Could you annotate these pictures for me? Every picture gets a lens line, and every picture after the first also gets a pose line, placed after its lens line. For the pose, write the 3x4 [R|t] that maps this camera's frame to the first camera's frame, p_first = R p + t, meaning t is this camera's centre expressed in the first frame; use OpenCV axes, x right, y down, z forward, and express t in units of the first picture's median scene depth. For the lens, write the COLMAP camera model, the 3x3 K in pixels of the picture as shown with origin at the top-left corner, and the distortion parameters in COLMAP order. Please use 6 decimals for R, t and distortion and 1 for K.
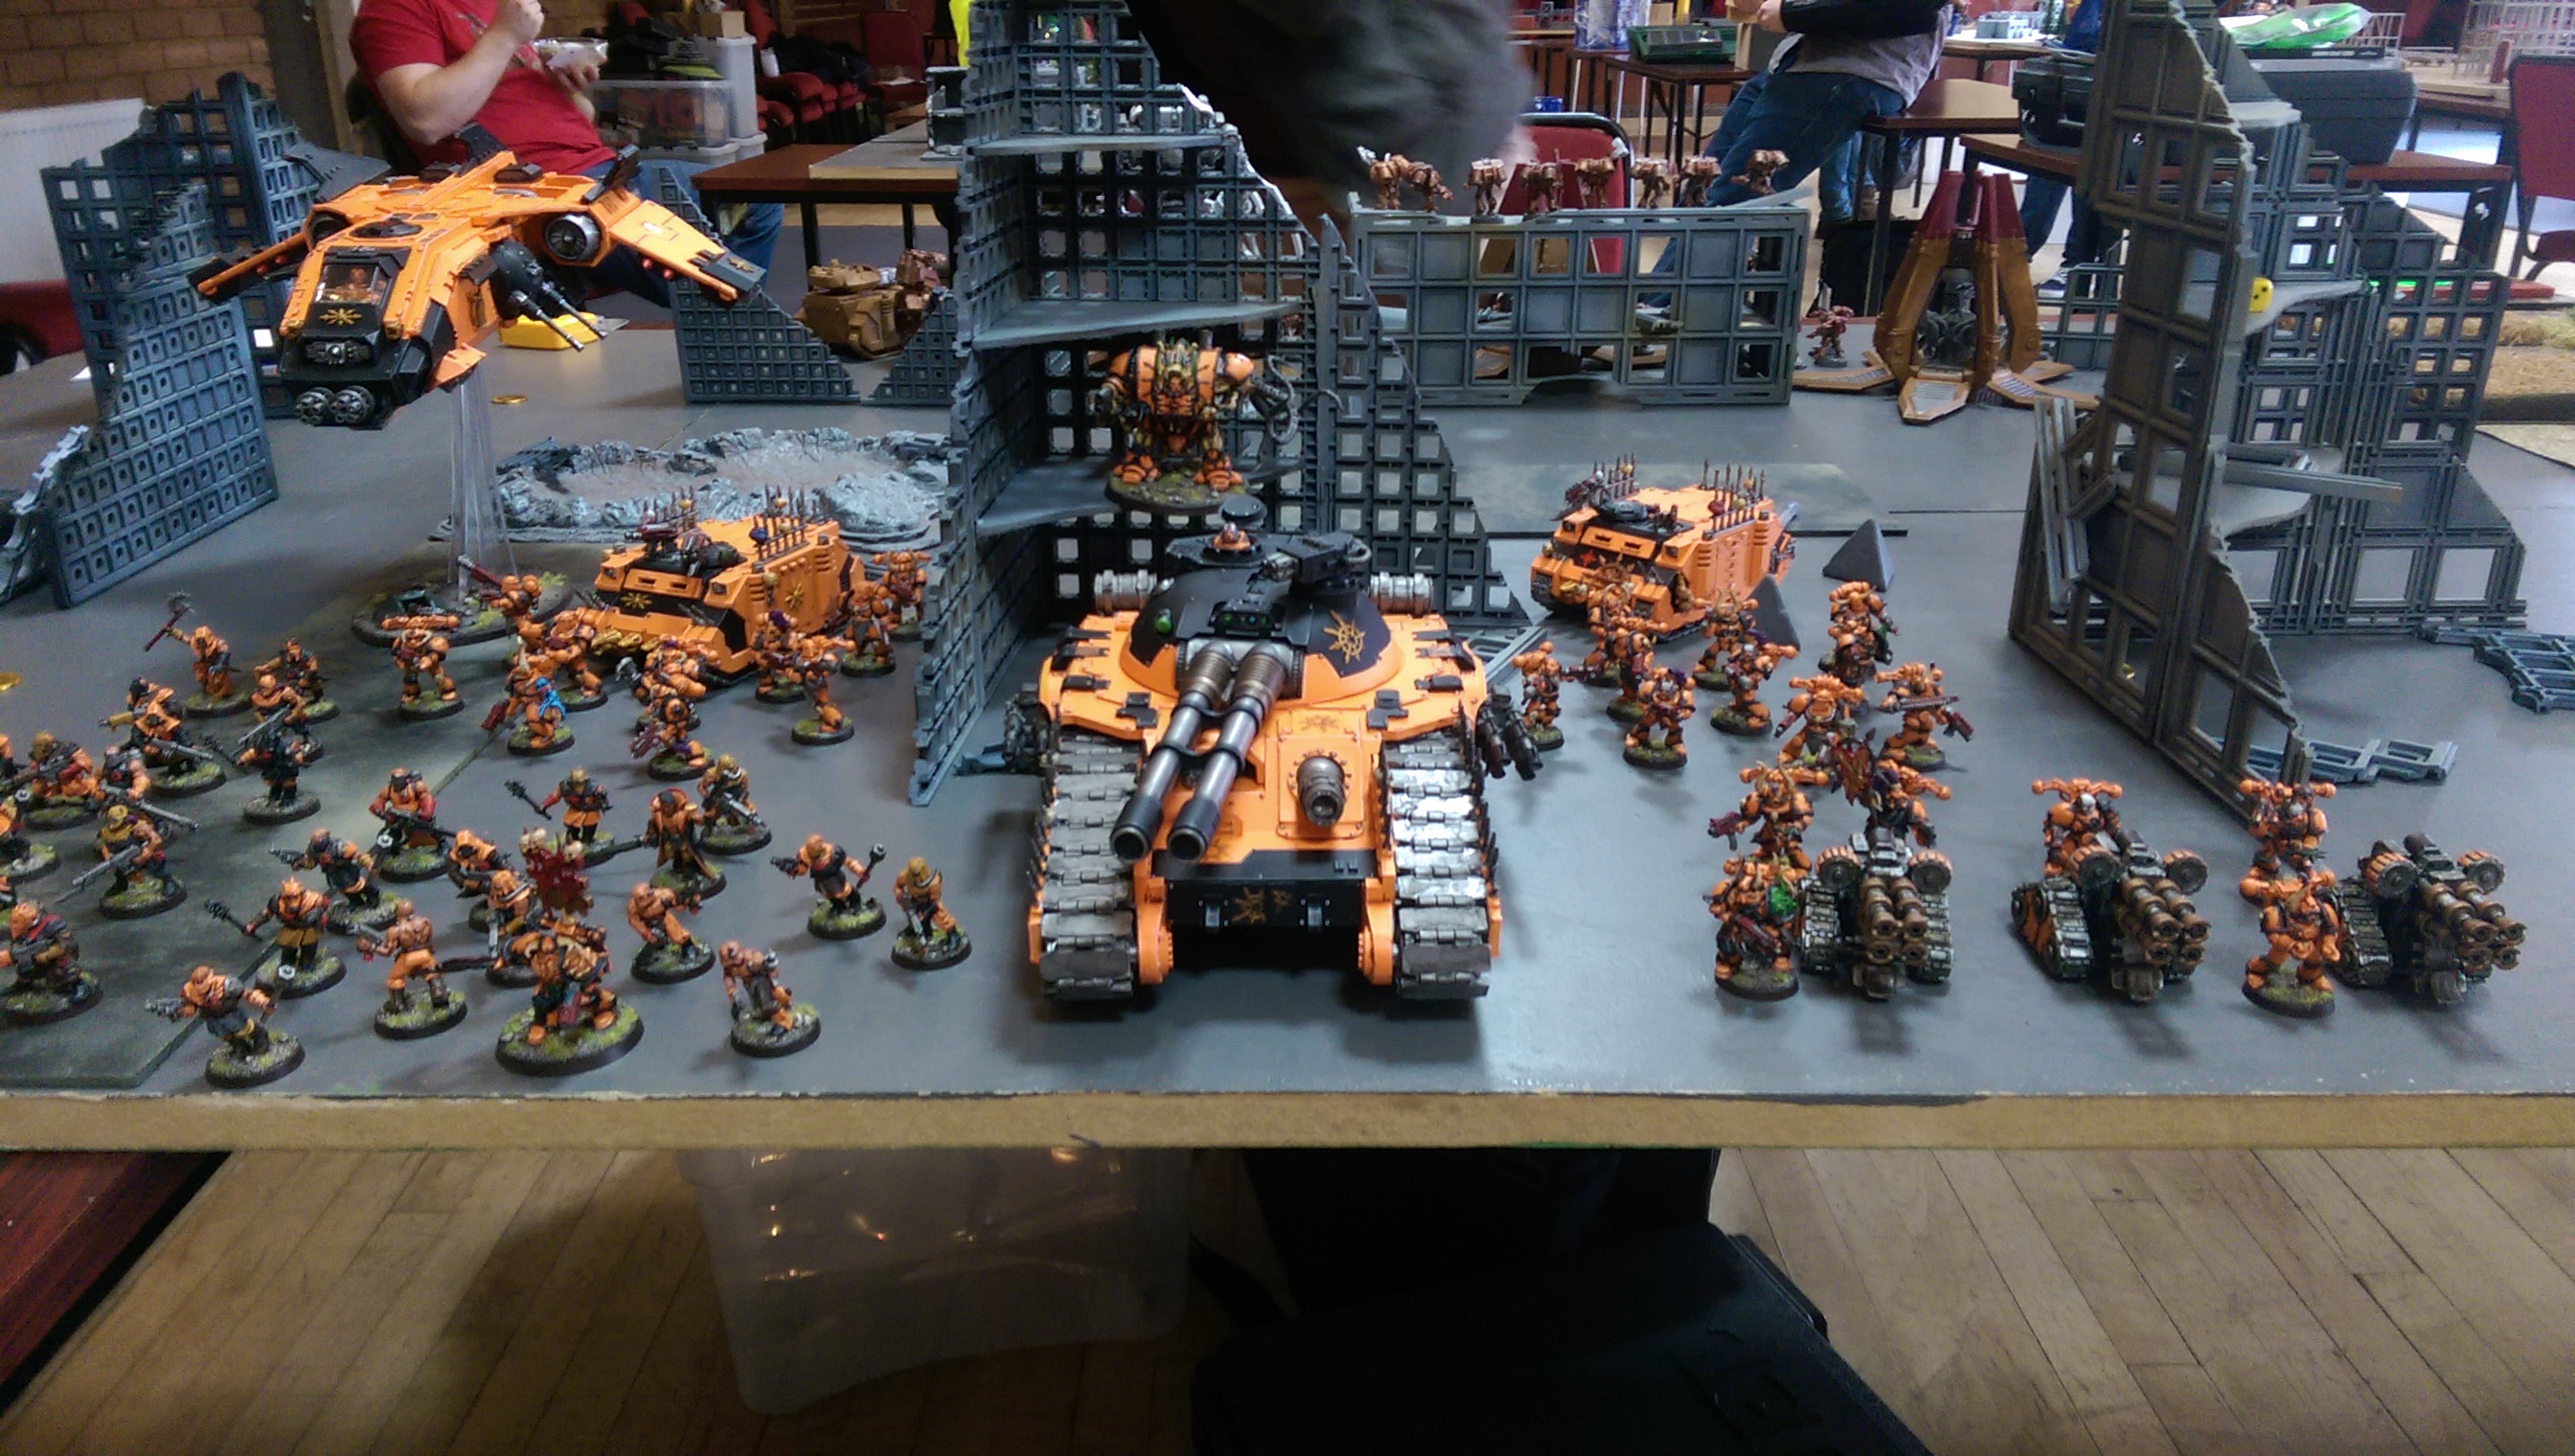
lens RADIAL K [[1861.4, 0, 1287.5], [0, 1861.4, 728.0], [0, 0, 1]] dist [0.131360, -0.200207]
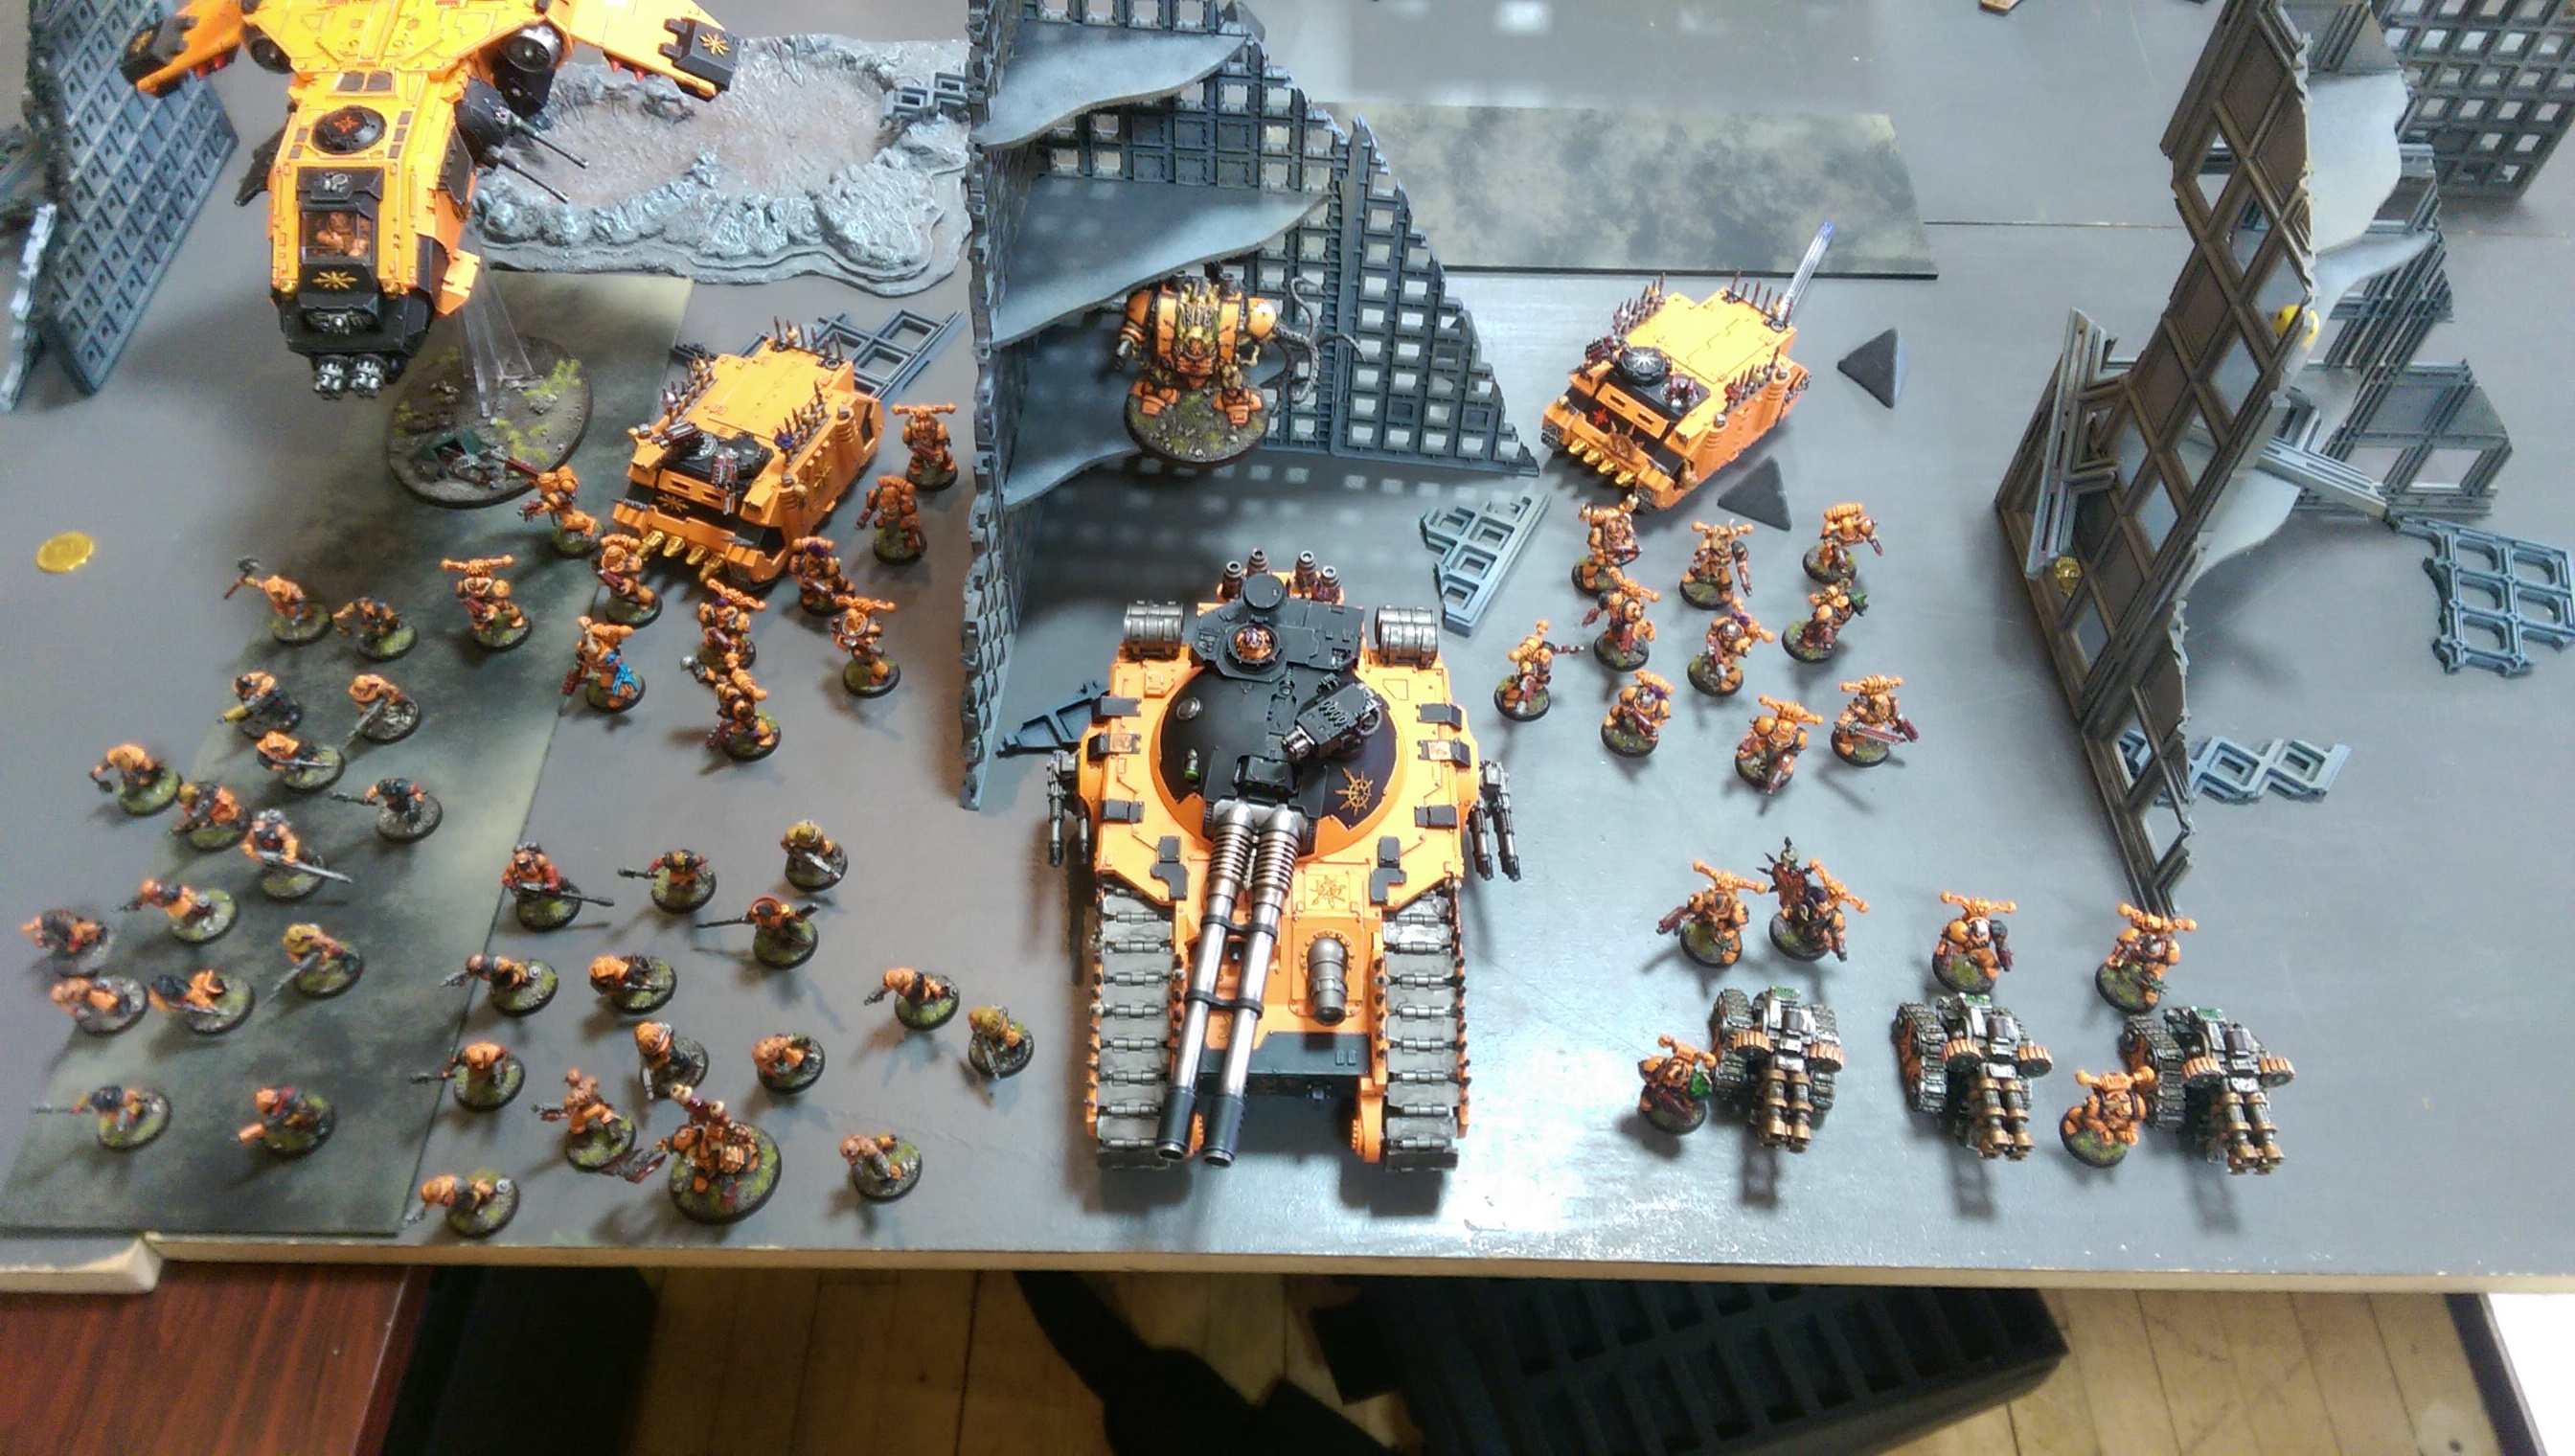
lens RADIAL K [[1861.4, 0, 1287.5], [0, 1861.4, 728.0], [0, 0, 1]] dist [0.131360, -0.200207]
pose [[0.999521, 0.026468, 0.016041, -0.022438], [-0.030949, 0.852822, 0.521284, -0.528503], [0.000117, -0.521531, 0.853232, 0.054947]]
